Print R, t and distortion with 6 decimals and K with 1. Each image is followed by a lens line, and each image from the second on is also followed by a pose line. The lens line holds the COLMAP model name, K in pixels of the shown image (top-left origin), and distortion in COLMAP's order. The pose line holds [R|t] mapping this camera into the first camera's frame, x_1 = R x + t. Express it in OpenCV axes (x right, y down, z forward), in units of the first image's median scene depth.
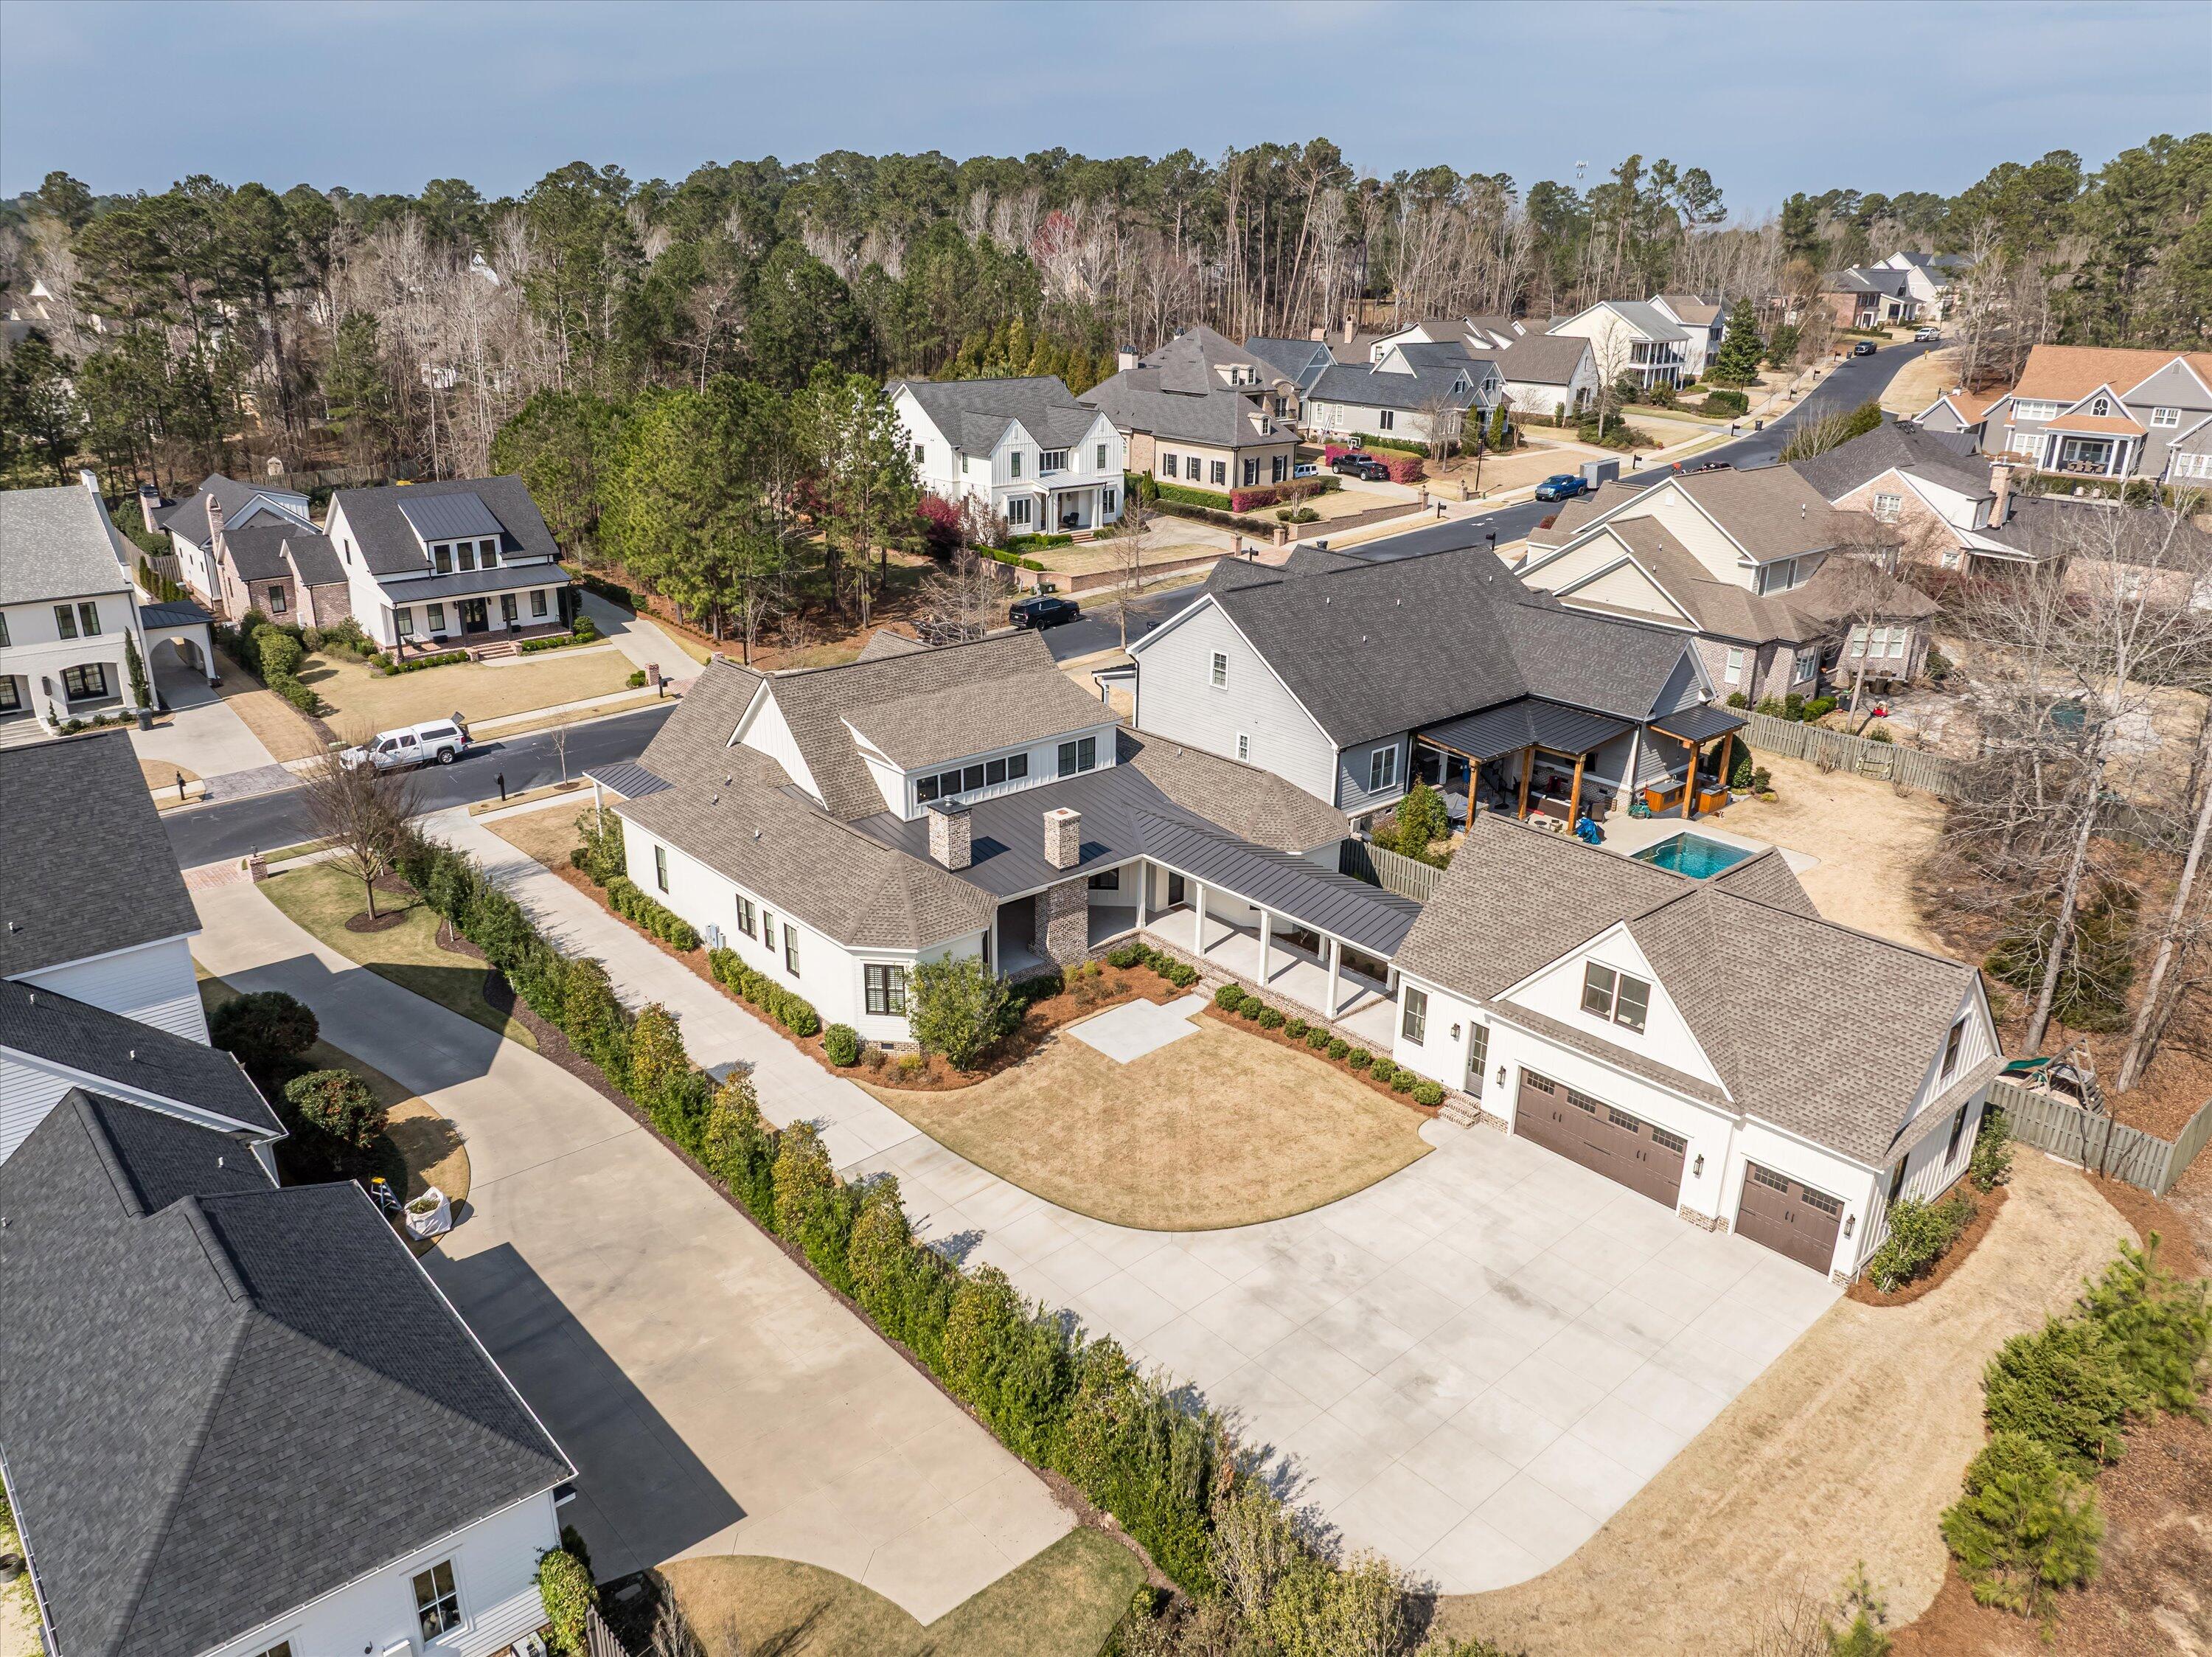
lens RADIAL K [[1560.4, 0, 1111.2], [0, 1560.4, 824.3], [0, 0, 1]] dist [-0.033268, -0.009587]
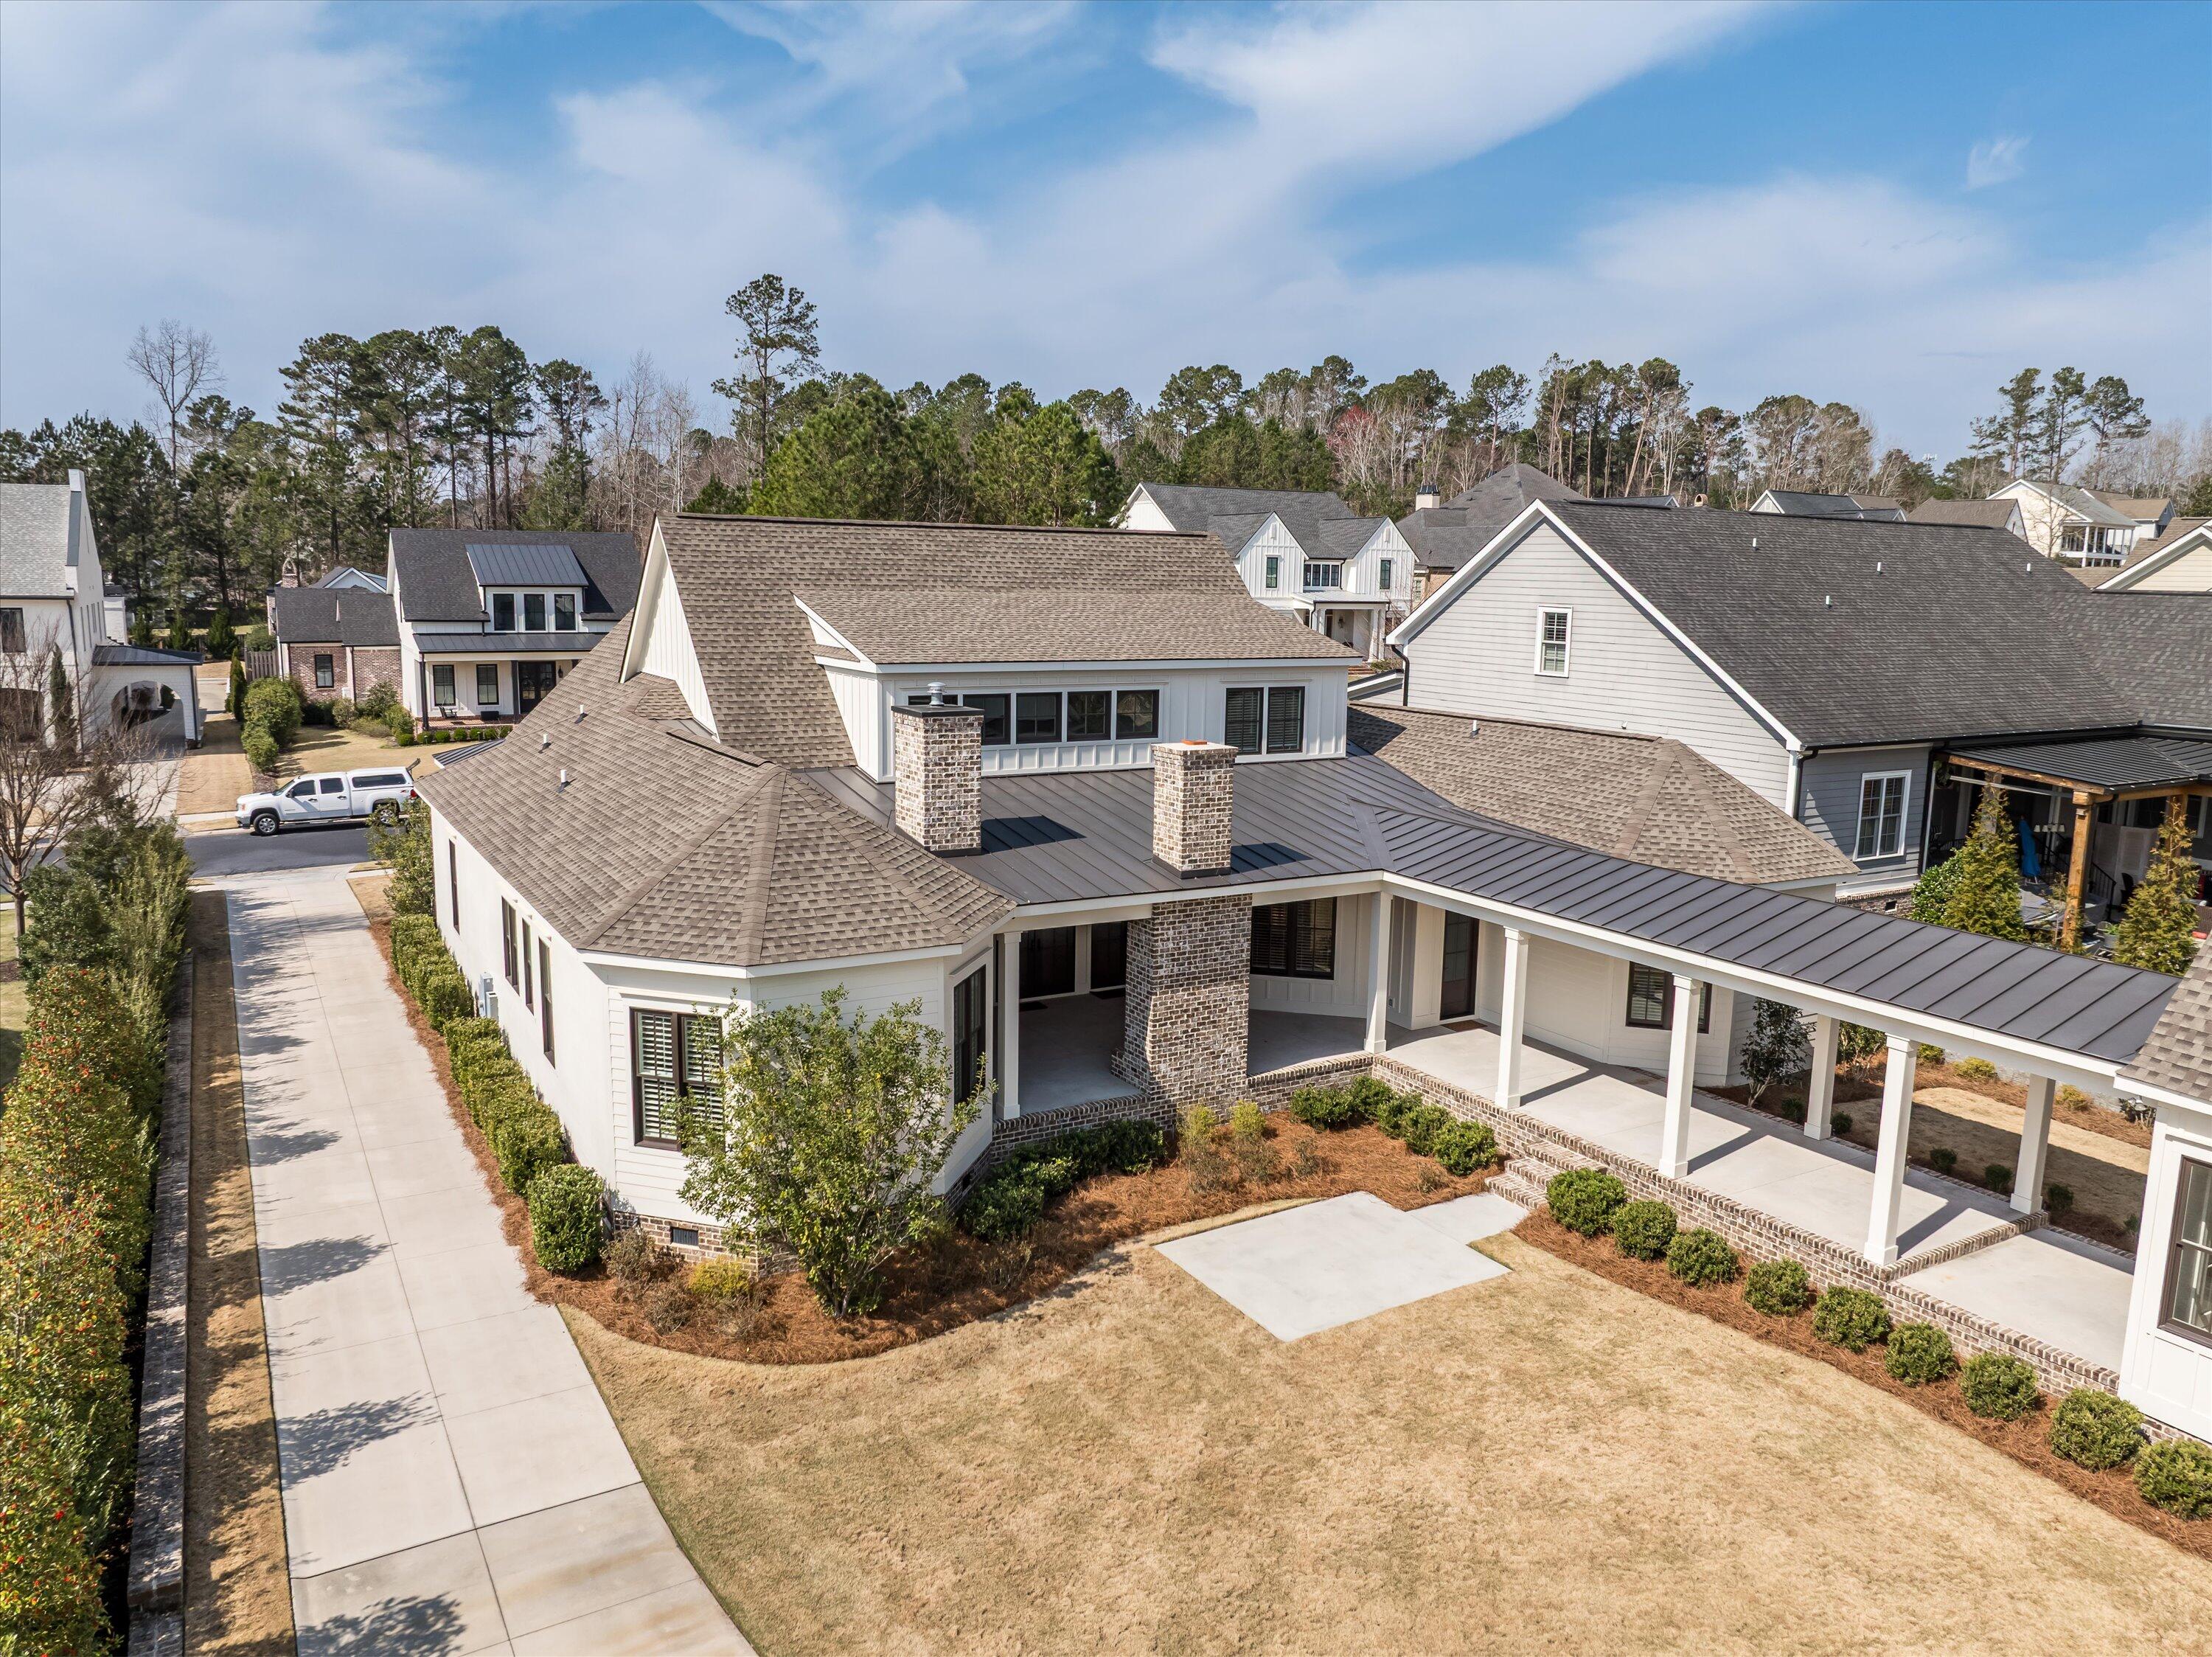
lens RADIAL K [[1560.4, 0, 1111.2], [0, 1560.4, 824.3], [0, 0, 1]] dist [-0.033268, -0.009587]
pose [[0.980640, 0.034711, -0.192717, 0.030117], [-0.072069, 0.979062, -0.190380, 0.097559], [0.182073, 0.200583, 0.962609, 0.563551]]
